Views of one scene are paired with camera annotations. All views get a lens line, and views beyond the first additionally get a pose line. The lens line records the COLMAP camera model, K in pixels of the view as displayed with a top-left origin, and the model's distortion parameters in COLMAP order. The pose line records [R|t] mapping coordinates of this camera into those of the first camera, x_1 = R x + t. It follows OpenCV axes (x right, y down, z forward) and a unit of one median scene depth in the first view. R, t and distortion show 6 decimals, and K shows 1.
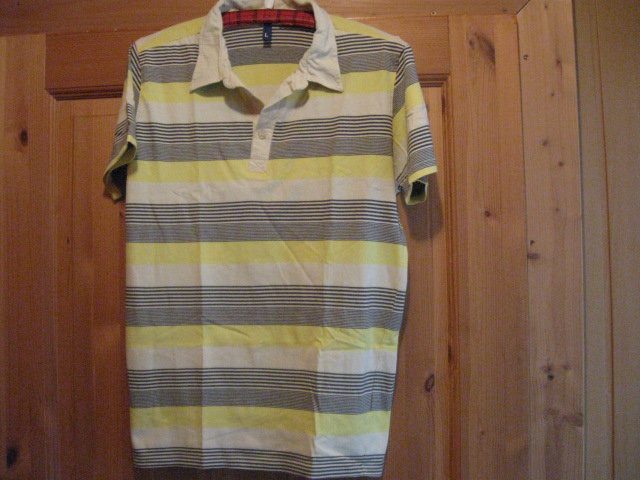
lens RADIAL K [[663.4, 0, 315.8], [0, 663.4, 237.7], [0, 0, 1]] dist [-0.126903, 0.000000]
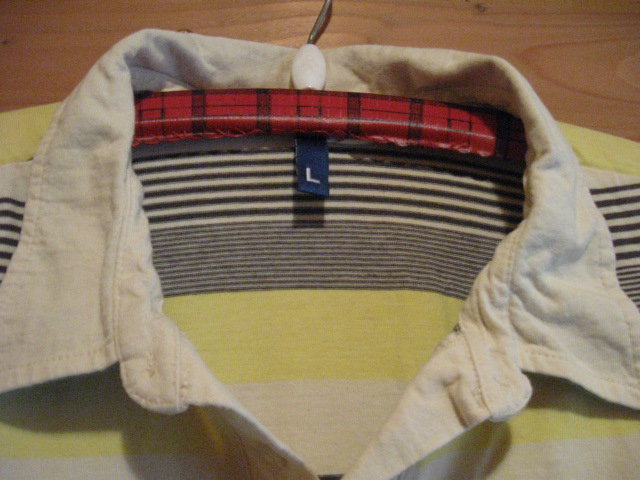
lens RADIAL K [[663.4, 0, 325.5], [0, 663.4, 241.4], [0, 0, 1]] dist [-0.126903, 0.000000]
pose [[0.985600, 0.030974, 0.166233, -0.112726], [0.025033, 0.945521, -0.324596, -0.206645], [-0.167231, 0.324083, 0.931130, 0.781861]]
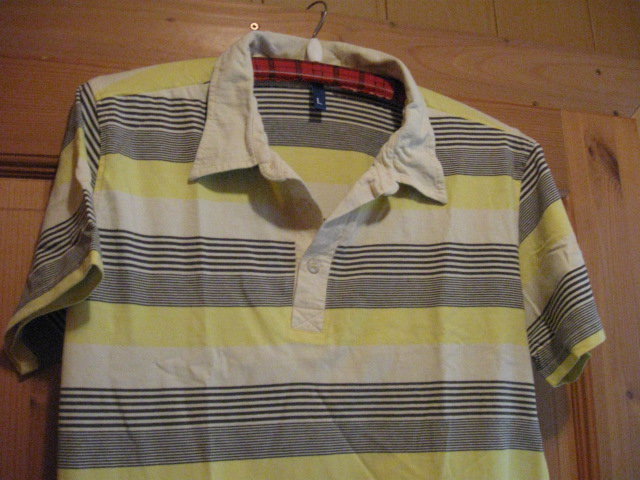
lens RADIAL K [[663.4, 0, 318.8], [0, 663.4, 244.8], [0, 0, 1]] dist [-0.126903, 0.000000]
pose [[0.940086, 0.060784, 0.335475, -0.275809], [0.000073, 0.983943, -0.178484, -0.070590], [-0.340937, 0.167815, 0.924987, 0.462492]]
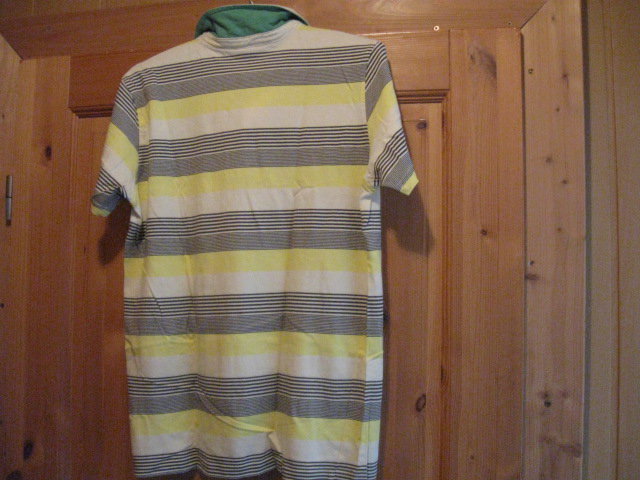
lens RADIAL K [[663.4, 0, 323.8], [0, 663.4, 243.3], [0, 0, 1]] dist [-0.126903, 0.000000]
pose [[0.989971, 0.021527, -0.139620, 0.161081], [-0.023136, 0.999683, -0.009913, -0.005020], [0.139363, 0.013044, 0.990155, 0.001264]]
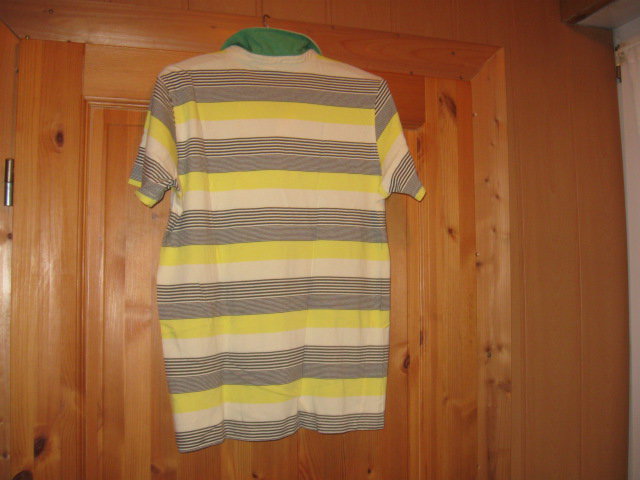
lens RADIAL K [[663.4, 0, 319.5], [0, 663.4, 238.4], [0, 0, 1]] dist [-0.126903, 0.000000]
pose [[0.934274, 0.041208, 0.354166, -0.444194], [-0.028278, 0.998734, -0.041610, 0.040099], [-0.355433, 0.028860, 0.934256, -0.137381]]
